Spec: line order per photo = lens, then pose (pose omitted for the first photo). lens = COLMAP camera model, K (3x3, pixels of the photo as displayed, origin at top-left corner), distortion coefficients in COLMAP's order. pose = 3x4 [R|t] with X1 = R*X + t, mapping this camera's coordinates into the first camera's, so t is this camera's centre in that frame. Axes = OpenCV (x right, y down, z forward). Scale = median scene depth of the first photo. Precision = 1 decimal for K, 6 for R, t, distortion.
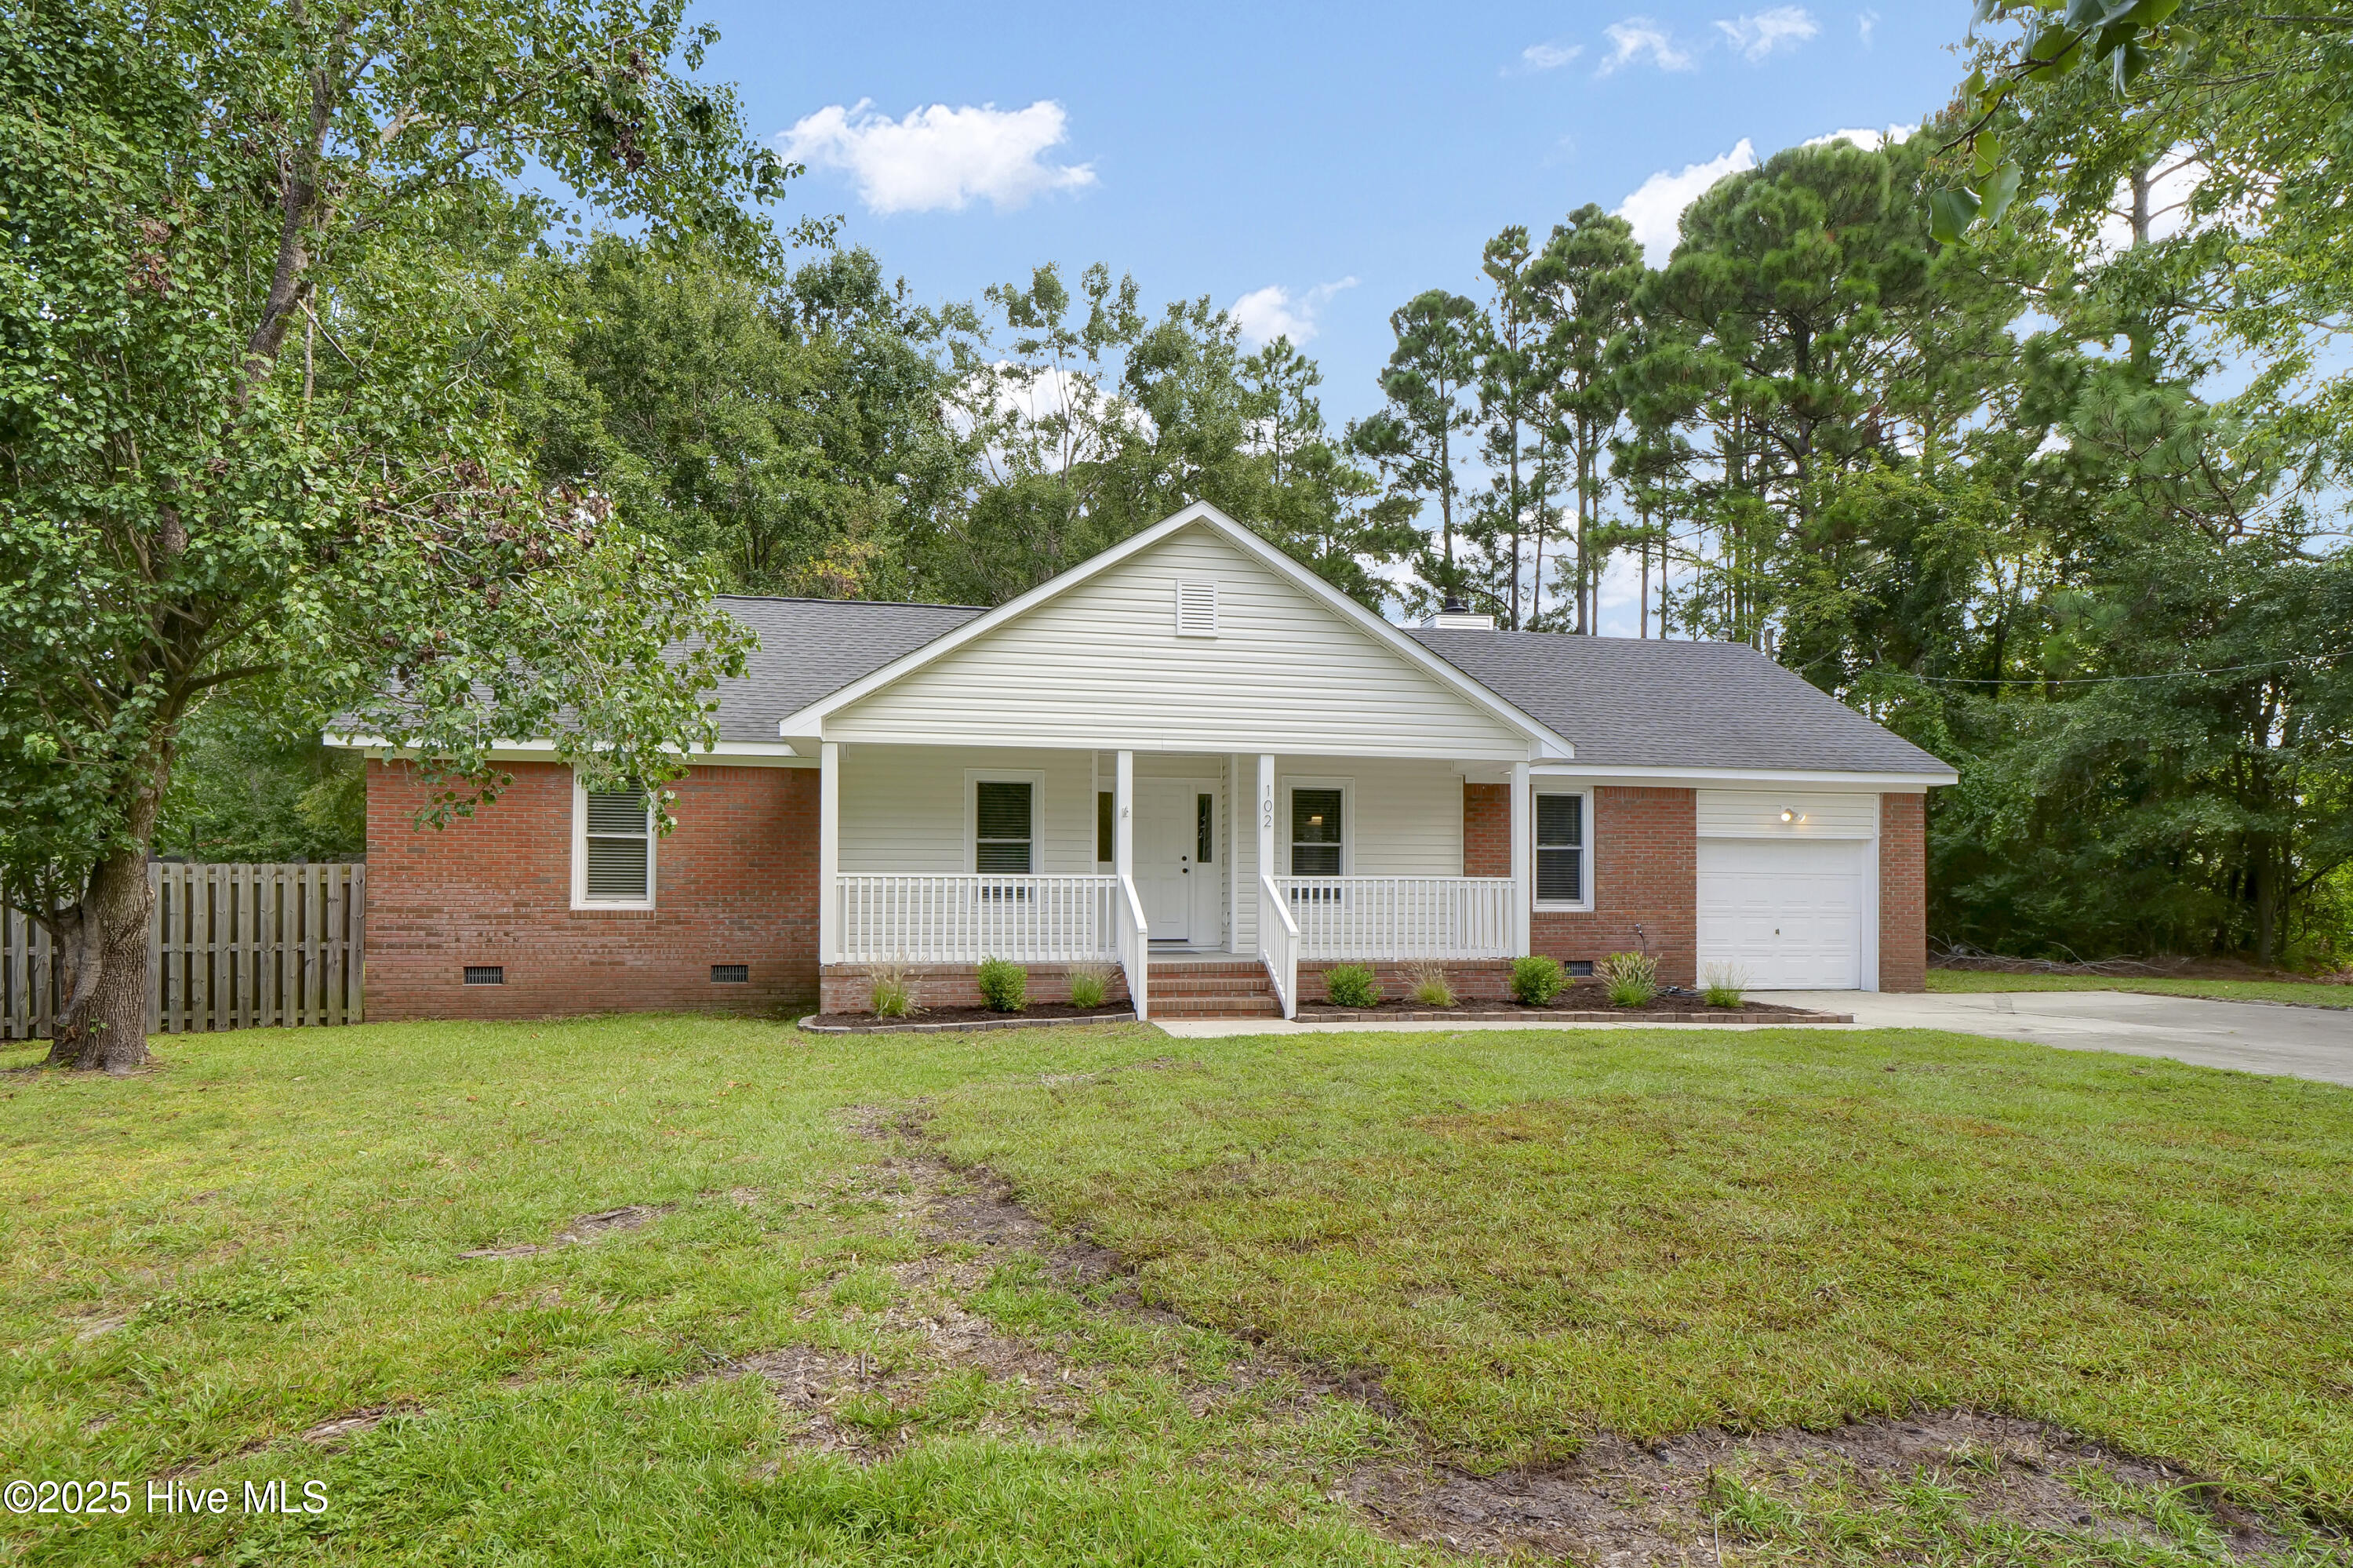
lens RADIAL K [[1245.5, 0, 1264.5], [0, 1245.5, 771.5], [0, 0, 1]] dist [-0.001200, -0.000758]
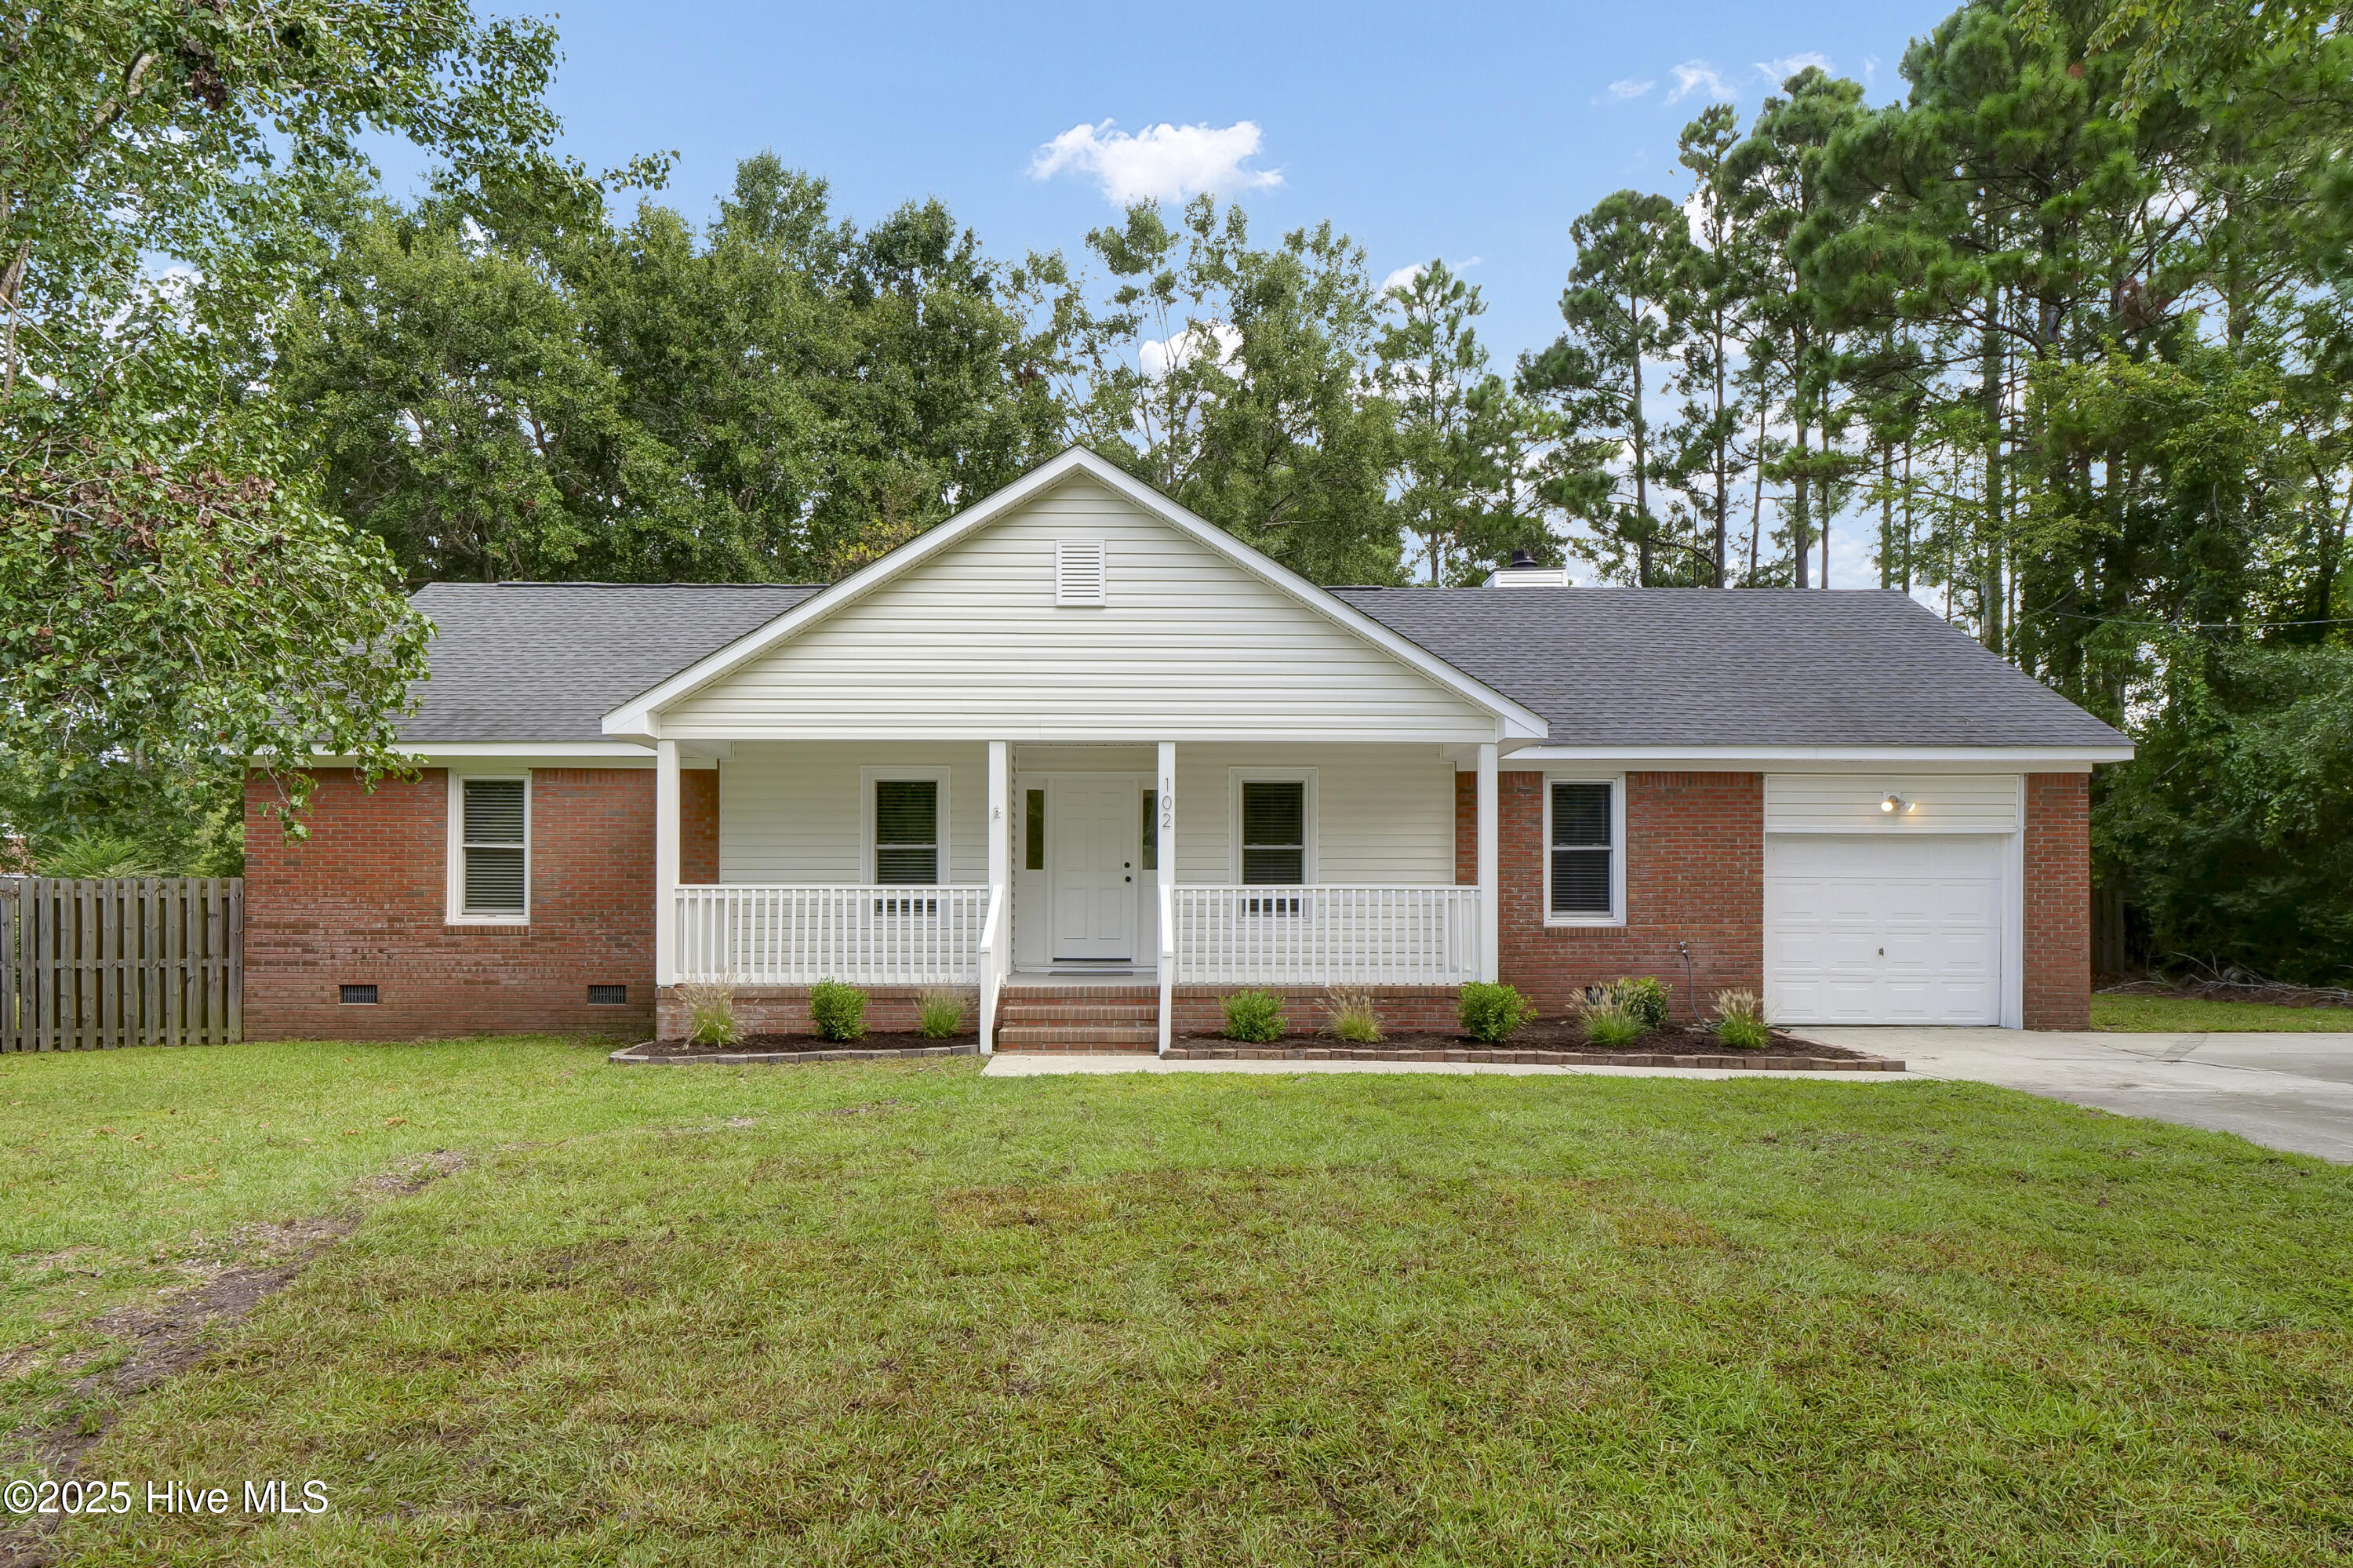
lens RADIAL K [[1404.9, 0, 1176.5], [0, 1404.9, 784.0], [0, 0, 1]] dist [-0.000429, 0.002239]
pose [[0.983631, -0.018257, -0.179265, 0.139799], [0.020498, 0.999733, 0.010656, 0.003826], [0.179022, -0.014156, 0.983743, 0.046826]]
